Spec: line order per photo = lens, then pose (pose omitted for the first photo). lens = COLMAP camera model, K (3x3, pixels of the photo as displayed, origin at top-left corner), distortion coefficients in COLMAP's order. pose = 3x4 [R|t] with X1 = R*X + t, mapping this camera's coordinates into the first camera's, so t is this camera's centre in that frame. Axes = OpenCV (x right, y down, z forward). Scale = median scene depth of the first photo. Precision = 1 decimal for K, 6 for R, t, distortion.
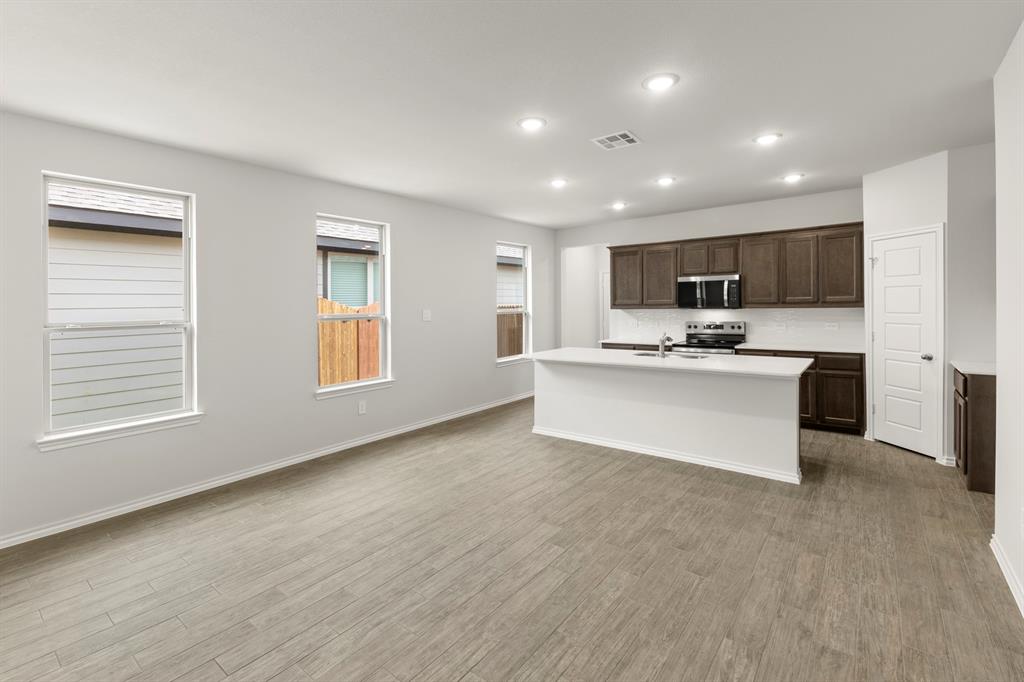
lens RADIAL K [[456.6, 0, 506.0], [0, 456.6, 328.3], [0, 0, 1]] dist [0.002013, 0.000027]
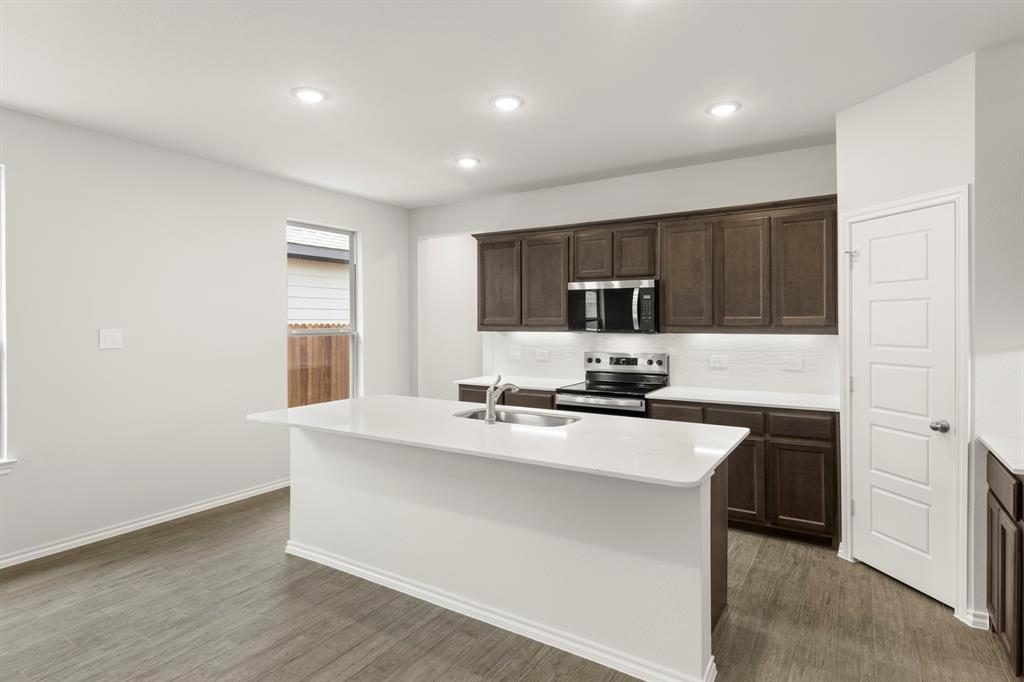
lens RADIAL K [[534.0, 0, 515.0], [0, 534.0, 343.7], [0, 0, 1]] dist [-0.001486, -0.000481]
pose [[0.994266, 0.010143, 0.106457, 0.263798], [-0.008832, 0.999879, -0.012776, -0.019787], [-0.106574, 0.011762, 0.994235, 0.320587]]
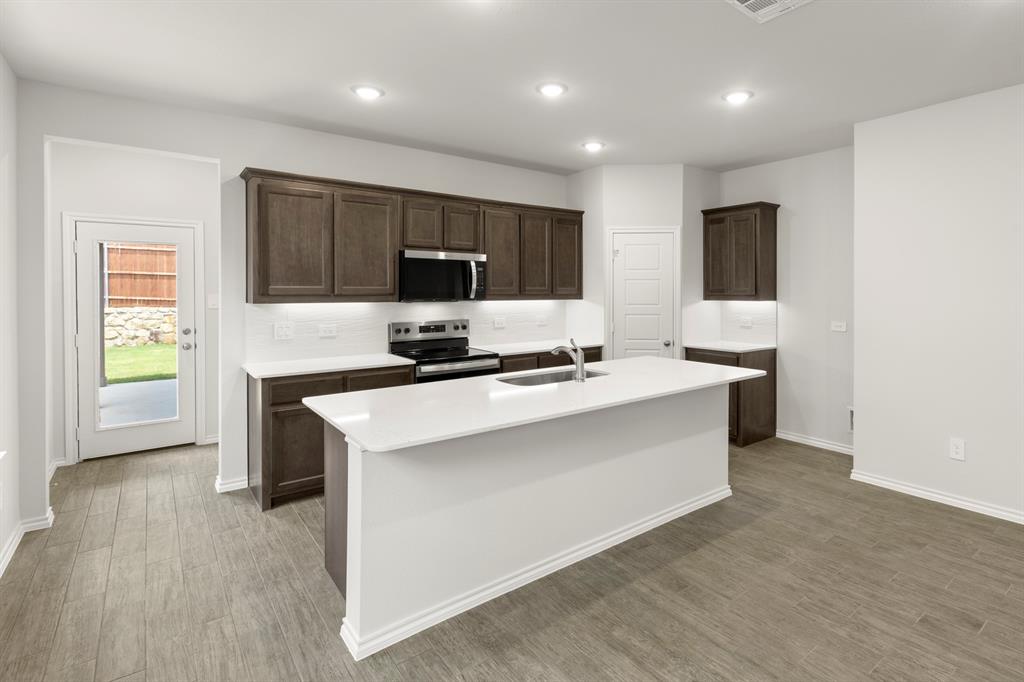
lens RADIAL K [[513.8, 0, 579.7], [0, 513.8, 316.1], [0, 0, 1]] dist [0.002569, -0.000333]
pose [[0.207545, -0.029792, 0.977772, -0.282326], [0.046296, 0.998715, 0.020603, -0.031972], [-0.977129, 0.040991, 0.208658, 0.746757]]
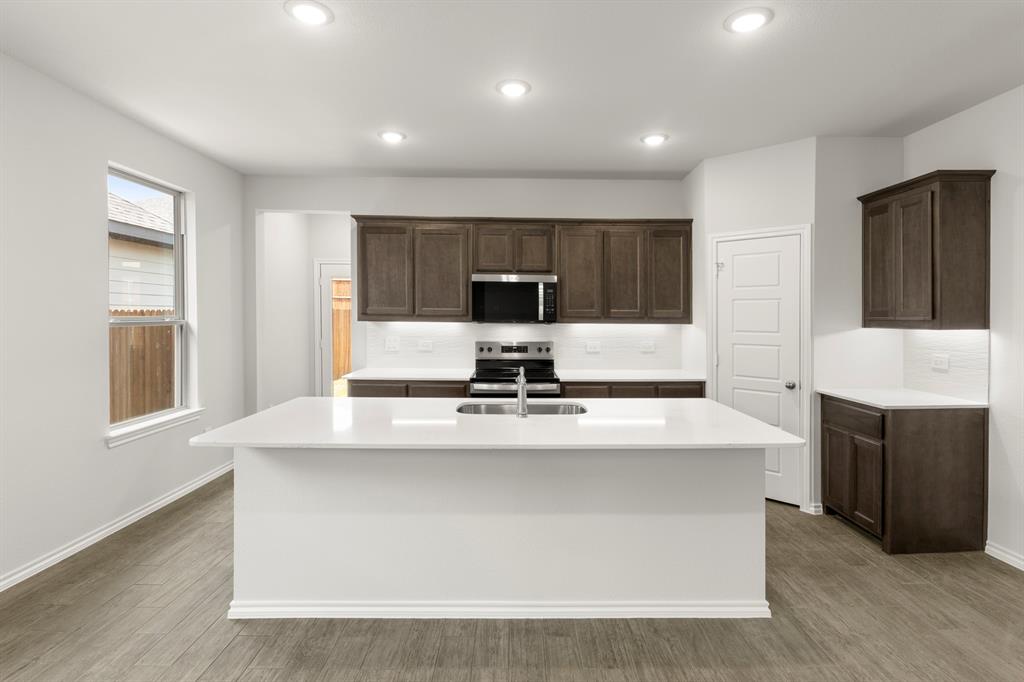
lens RADIAL K [[483.2, 0, 512.0], [0, 483.2, 341.0], [0, 0, 1]] dist [-0.016335, -0.001175]
pose [[0.776630, -0.007674, 0.629910, -0.013758], [0.011055, 0.999938, -0.001448, -0.017194], [-0.629860, 0.008088, 0.776667, 0.507628]]
